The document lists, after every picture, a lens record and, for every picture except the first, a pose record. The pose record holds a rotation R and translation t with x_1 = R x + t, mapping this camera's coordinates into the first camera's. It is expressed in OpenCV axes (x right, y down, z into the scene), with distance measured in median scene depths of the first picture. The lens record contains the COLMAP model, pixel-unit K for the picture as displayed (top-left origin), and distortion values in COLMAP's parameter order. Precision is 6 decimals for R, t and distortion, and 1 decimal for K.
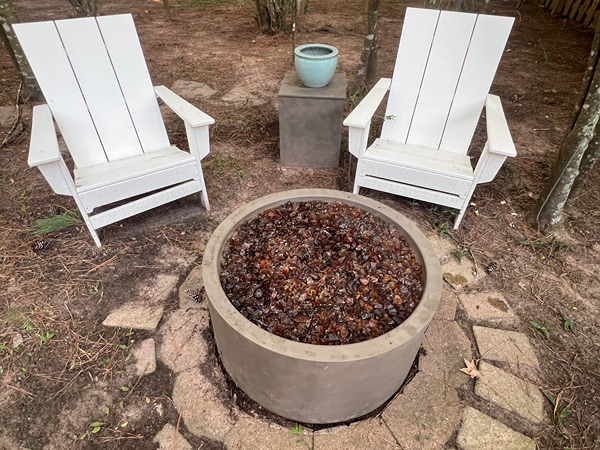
lens RADIAL K [[361.9, 0, 296.7], [0, 361.9, 226.2], [0, 0, 1]] dist [-0.007942, 0.002416]
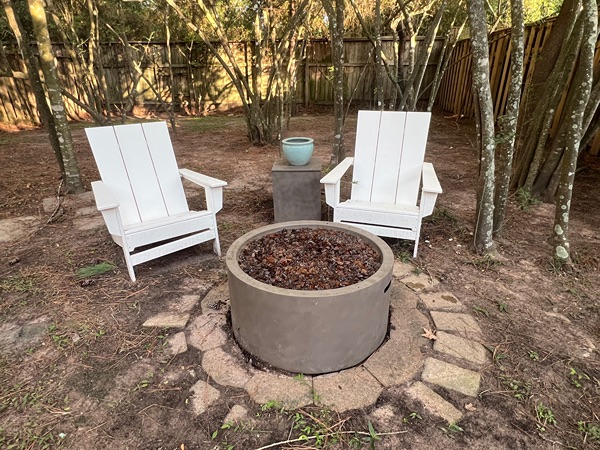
lens RADIAL K [[361.9, 0, 298.0], [0, 361.9, 224.3], [0, 0, 1]] dist [-0.007942, 0.002416]
pose [[0.997908, -0.050577, 0.040261, -0.025207], [0.060343, 0.952180, -0.299521, 0.359133], [-0.023187, 0.301324, 0.953240, -0.345080]]
